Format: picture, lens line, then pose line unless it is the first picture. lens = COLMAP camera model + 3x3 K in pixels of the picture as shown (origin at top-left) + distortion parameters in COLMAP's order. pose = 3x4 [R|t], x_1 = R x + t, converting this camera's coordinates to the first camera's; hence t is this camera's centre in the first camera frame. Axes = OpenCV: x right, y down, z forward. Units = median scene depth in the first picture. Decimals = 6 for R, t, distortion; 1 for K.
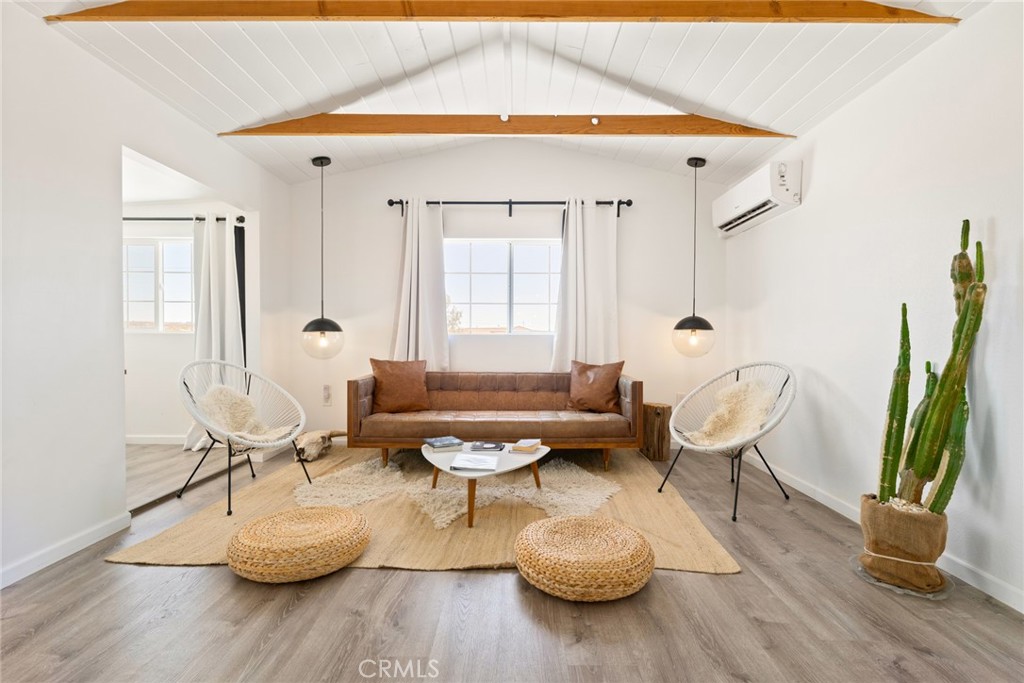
lens RADIAL K [[481.2, 0, 512.0], [0, 481.2, 341.5], [0, 0, 1]] dist [-0.001223, -0.000084]
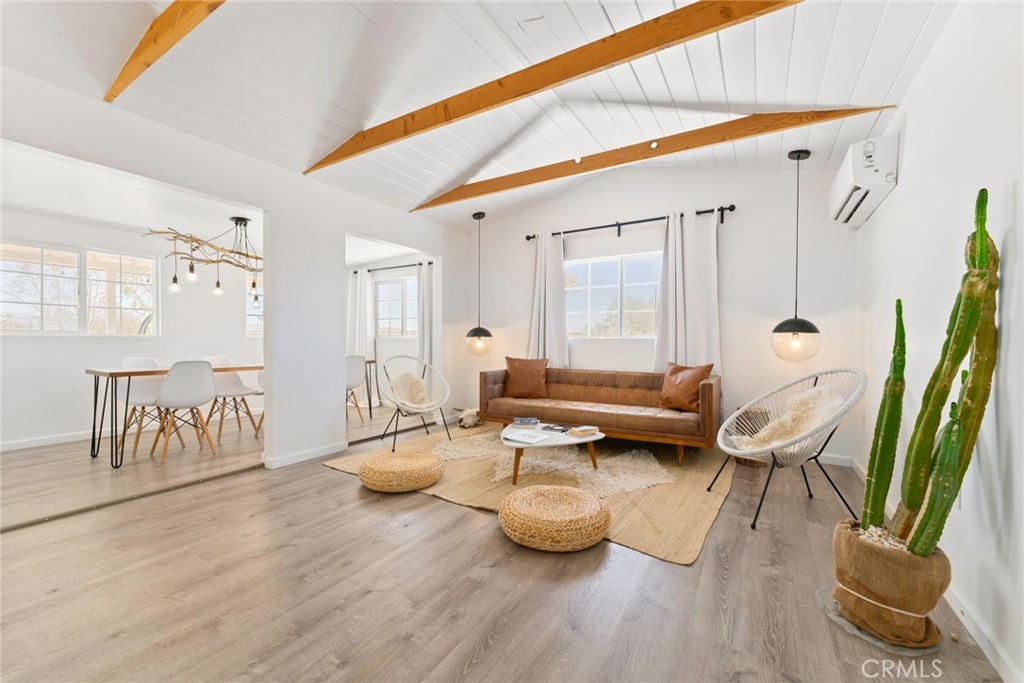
lens RADIAL K [[413.4, 0, 504.8], [0, 413.4, 342.0], [0, 0, 1]] dist [0.002045, 0.000305]
pose [[0.853975, 0.001272, -0.520312, 0.351249], [-0.005168, 0.999968, -0.006036, 0.001706], [0.520288, 0.007844, 0.853955, 0.012966]]
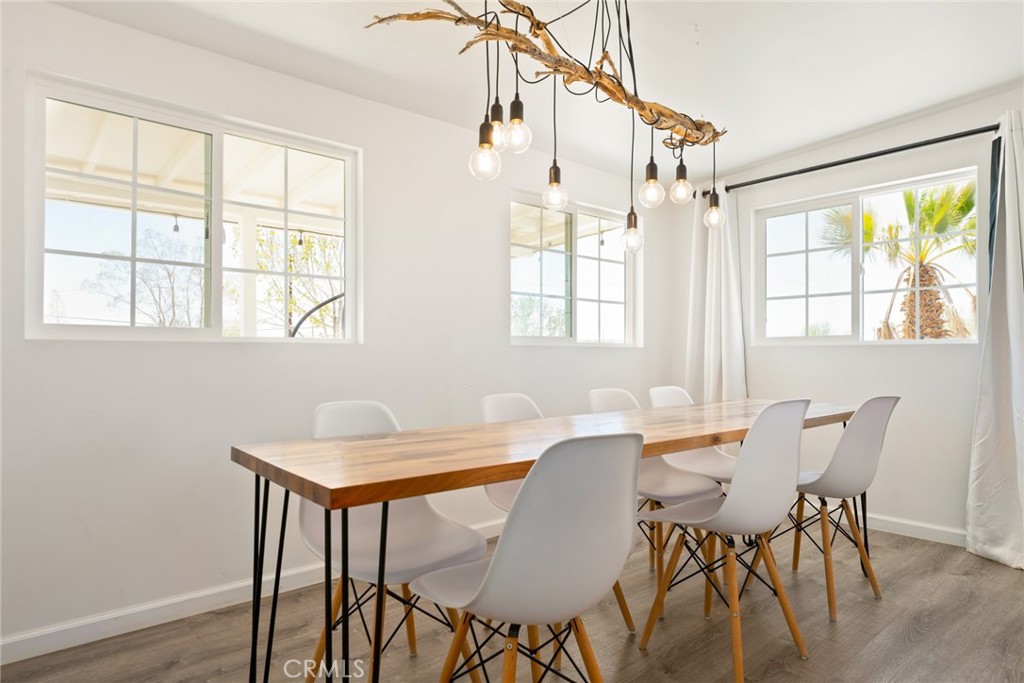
lens RADIAL K [[602.0, 0, 513.6], [0, 602.0, 344.5], [0, 0, 1]] dist [-0.027834, -0.000643]
pose [[0.652986, -0.010692, -0.757294, -0.597816], [-0.004217, 0.999834, -0.017753, -0.001651], [0.757358, 0.014786, 0.652832, 0.217804]]
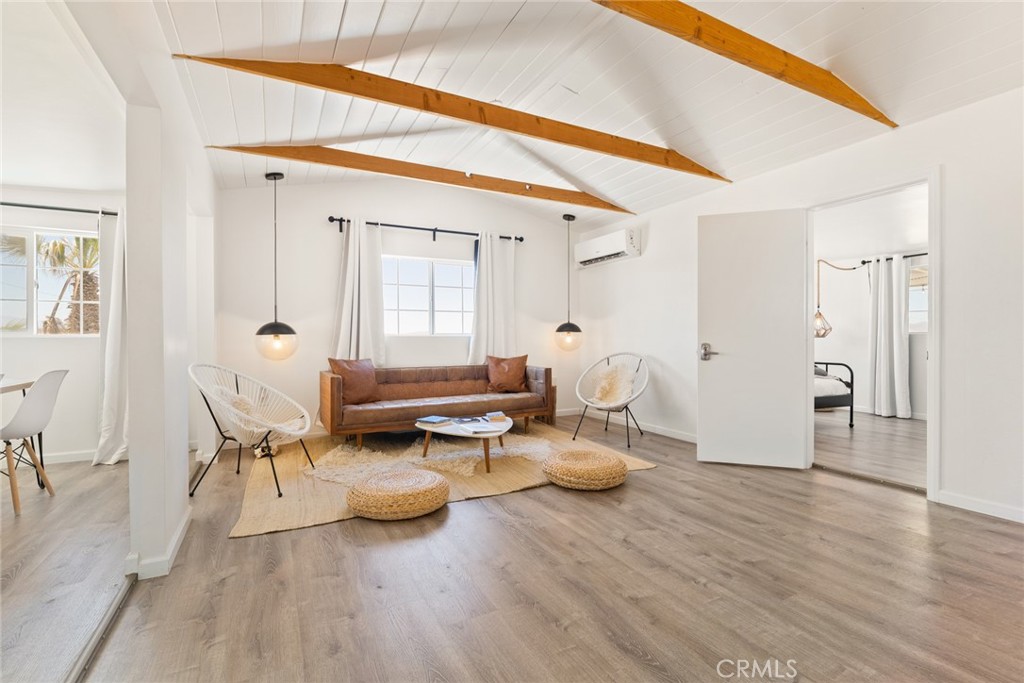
lens RADIAL K [[463.9, 0, 505.4], [0, 463.9, 333.7], [0, 0, 1]] dist [0.002671, 0.000474]
pose [[0.889498, -0.004375, 0.456917, -0.486984], [0.011920, 0.999836, -0.013632, -0.002726], [-0.456783, 0.017572, 0.889405, -0.179421]]
